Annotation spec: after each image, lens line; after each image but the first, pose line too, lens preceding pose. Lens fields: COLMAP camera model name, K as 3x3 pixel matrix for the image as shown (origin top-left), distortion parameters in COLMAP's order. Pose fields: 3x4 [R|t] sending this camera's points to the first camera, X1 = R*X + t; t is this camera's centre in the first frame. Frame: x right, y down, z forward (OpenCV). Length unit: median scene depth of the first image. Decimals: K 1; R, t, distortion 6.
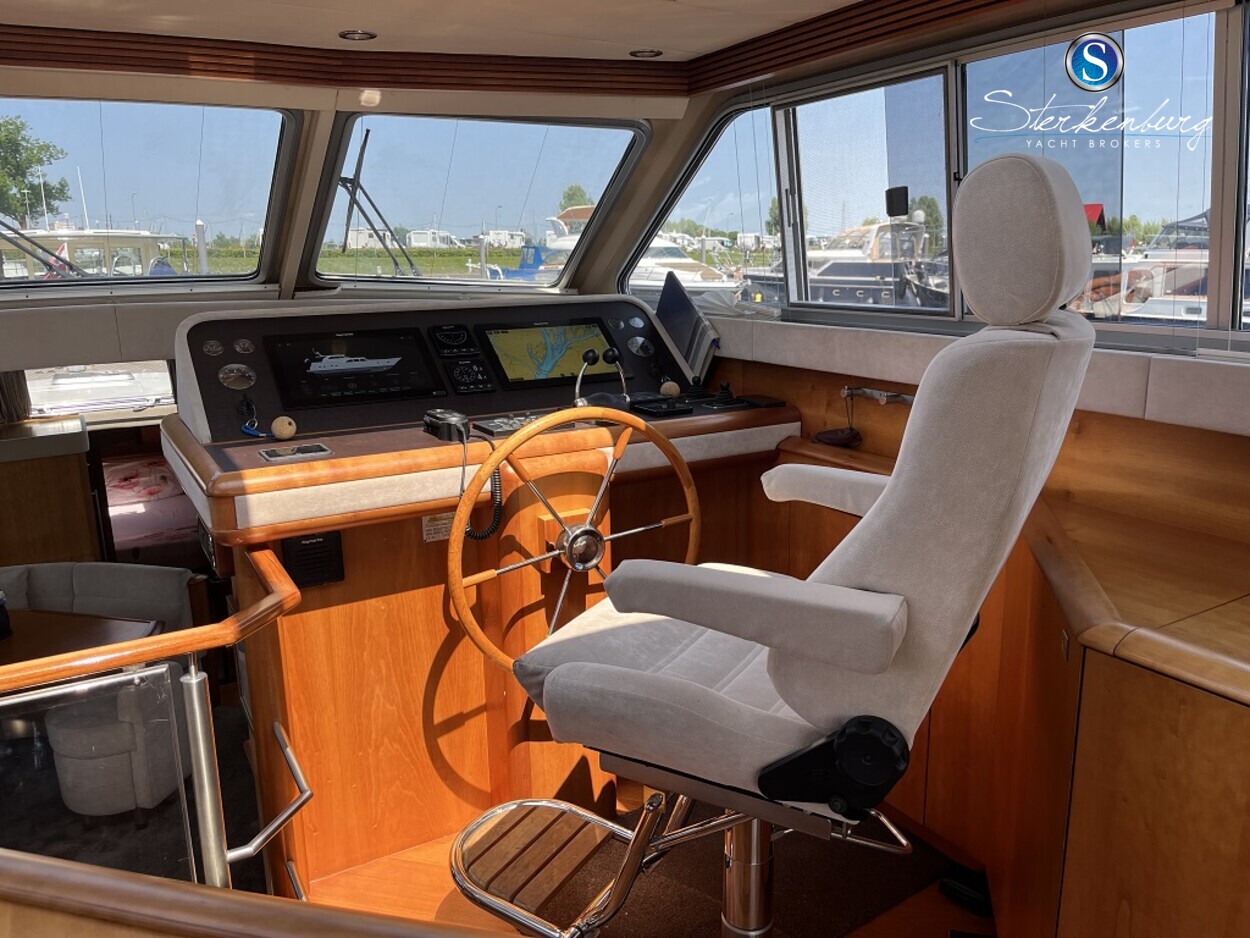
lens RADIAL K [[943.3, 0, 625.0], [0, 943.3, 469.0], [0, 0, 1]] dist [0.059671, -0.109413]
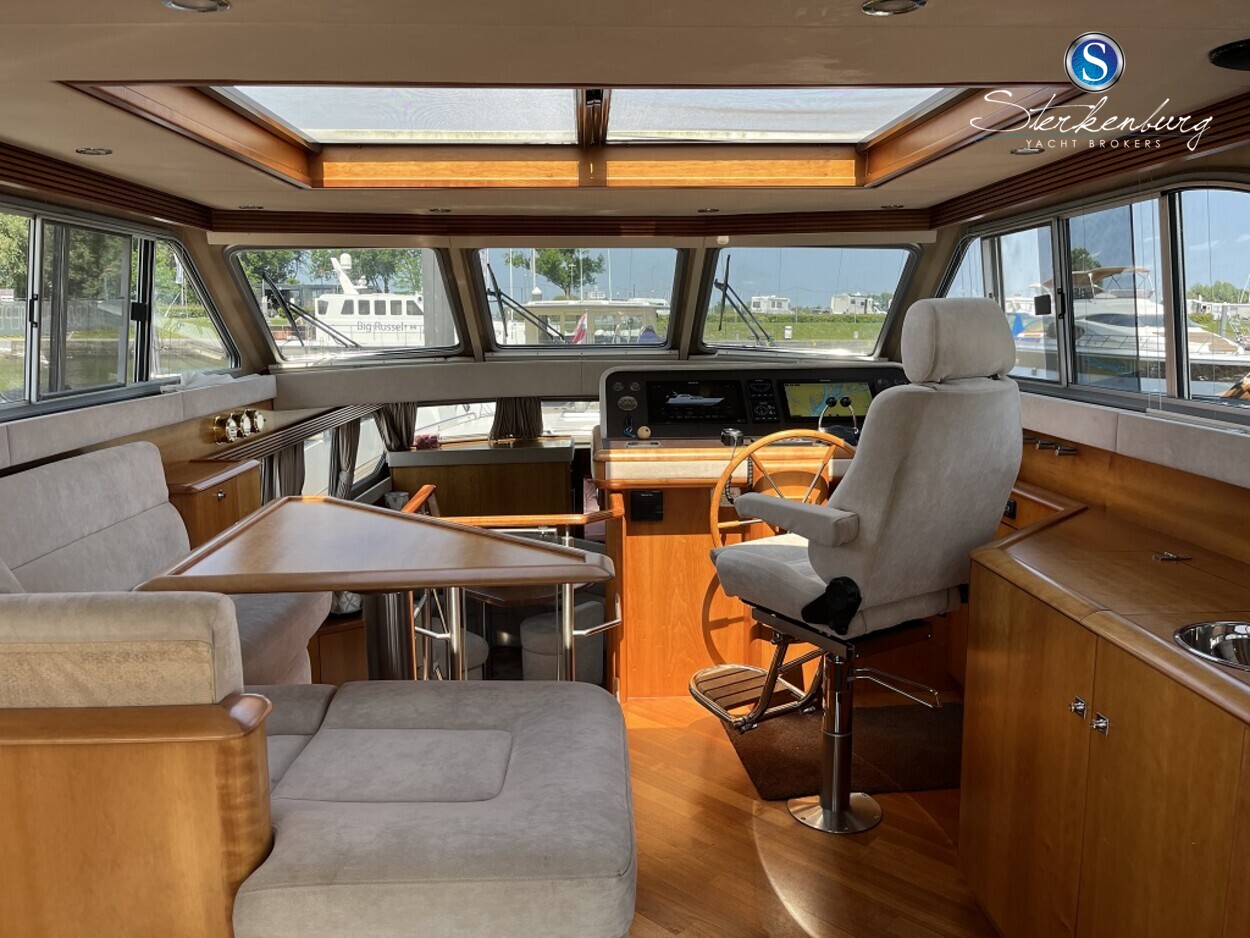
lens RADIAL K [[943.3, 0, 625.0], [0, 943.3, 469.0], [0, 0, 1]] dist [0.059671, -0.109413]
pose [[0.880483, 0.084414, -0.466502, 0.400143], [-0.114781, 0.992701, -0.037009, 0.086003], [0.459973, 0.086131, 0.883746, -0.513465]]
